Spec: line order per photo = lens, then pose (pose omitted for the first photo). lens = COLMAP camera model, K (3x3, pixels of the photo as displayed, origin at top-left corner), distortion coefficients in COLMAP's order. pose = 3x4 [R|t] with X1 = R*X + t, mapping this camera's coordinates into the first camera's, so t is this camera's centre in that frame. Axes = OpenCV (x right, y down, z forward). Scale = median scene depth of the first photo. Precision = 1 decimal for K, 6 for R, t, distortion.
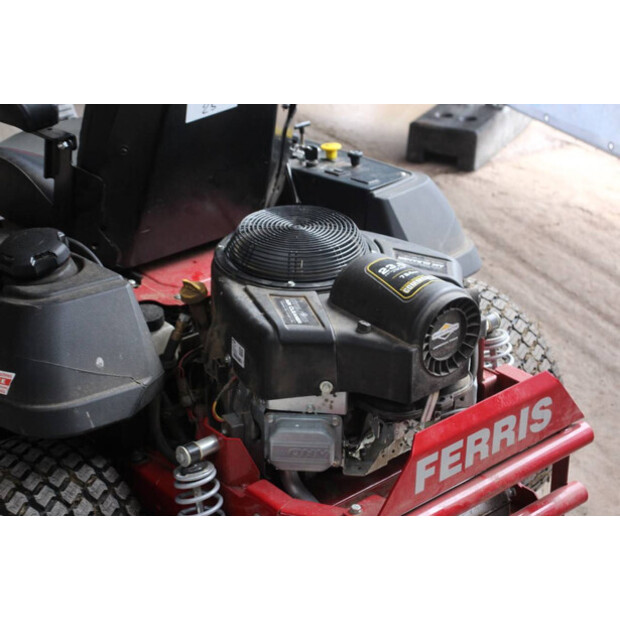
lens RADIAL K [[1286.7, 0, 310.7], [0, 1286.7, 309.3], [0, 0, 1]] dist [0.519555, 0.000000]
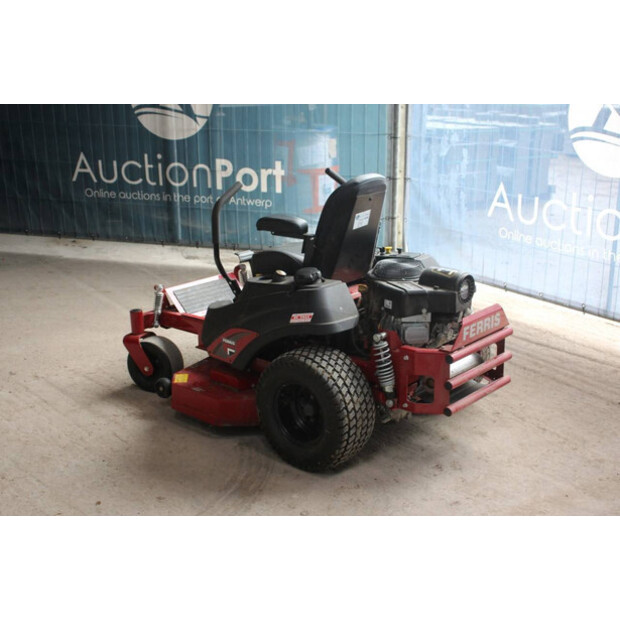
lens RADIAL K [[876.9, 0, 310.5], [0, 876.9, 311.8], [0, 0, 1]] dist [0.086429, 0.000000]
pose [[0.989232, -0.054864, 0.135683, -0.482488], [0.079663, 0.979559, -0.184711, 0.388236], [-0.122775, 0.193531, 0.973382, -0.800937]]
